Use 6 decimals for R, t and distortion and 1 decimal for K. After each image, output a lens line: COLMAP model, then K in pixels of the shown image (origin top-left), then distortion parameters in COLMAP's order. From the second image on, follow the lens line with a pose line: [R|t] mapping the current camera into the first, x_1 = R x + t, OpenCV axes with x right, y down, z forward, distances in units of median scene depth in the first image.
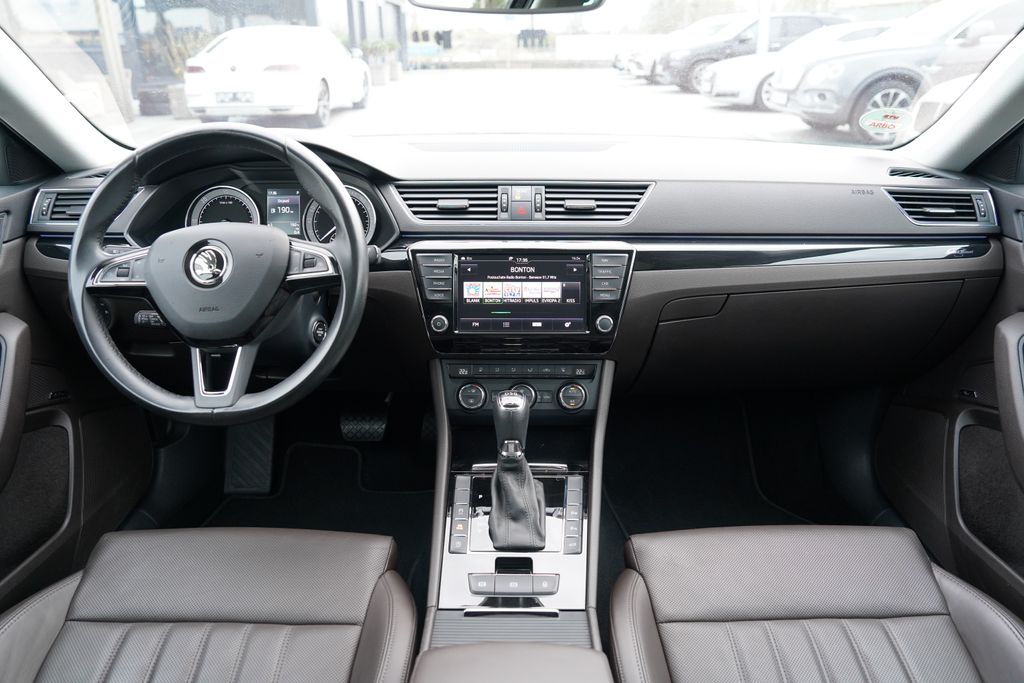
lens RADIAL K [[701.9, 0, 511.6], [0, 701.9, 332.8], [0, 0, 1]] dist [-0.107688, 0.084199]
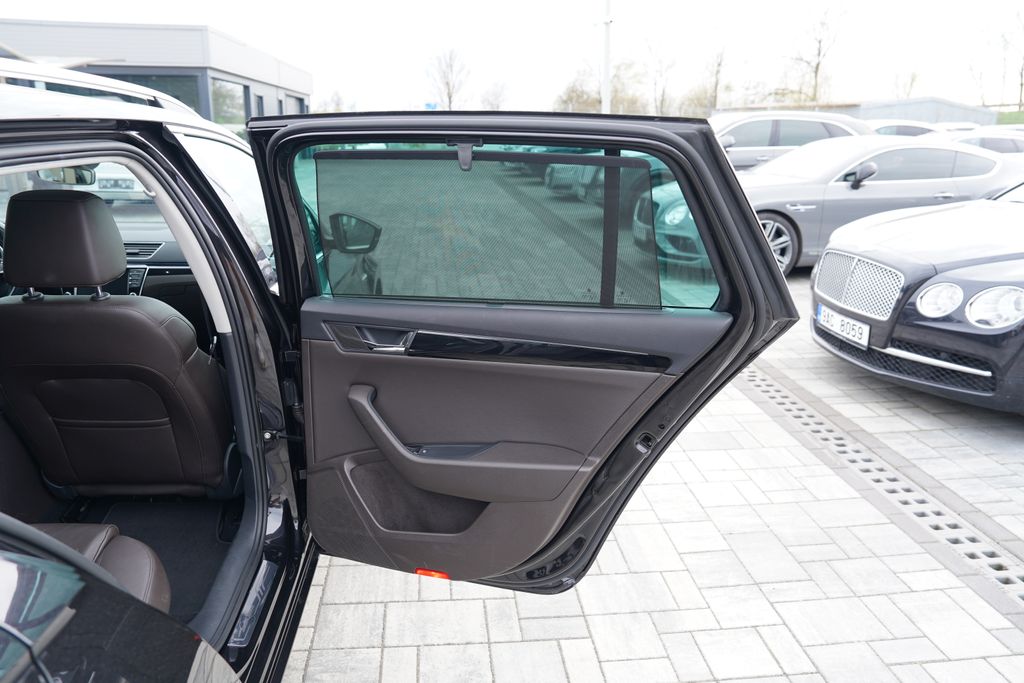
lens RADIAL K [[701.9, 0, 511.6], [0, 701.9, 332.8], [0, 0, 1]] dist [-0.107688, 0.084199]
pose [[0.993939, -0.000288, 0.109934, 1.201000], [0.012932, 0.993360, -0.114319, 0.417102], [-0.109171, 0.115048, 0.987343, -1.586592]]
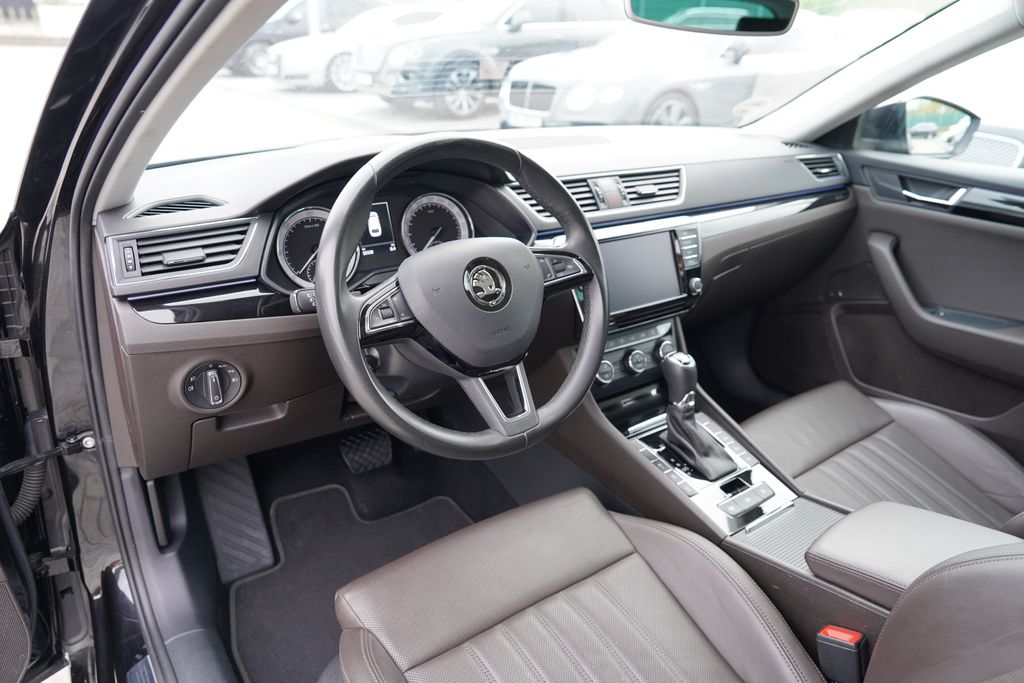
lens RADIAL K [[691.6, 0, 482.2], [0, 691.6, 340.4], [0, 0, 1]] dist [0.000519, -0.082126]
pose [[0.829199, -0.202285, 0.521066, -0.787764], [0.184152, 0.979038, 0.087024, -0.087795], [-0.527747, 0.023795, 0.849068, 0.166791]]
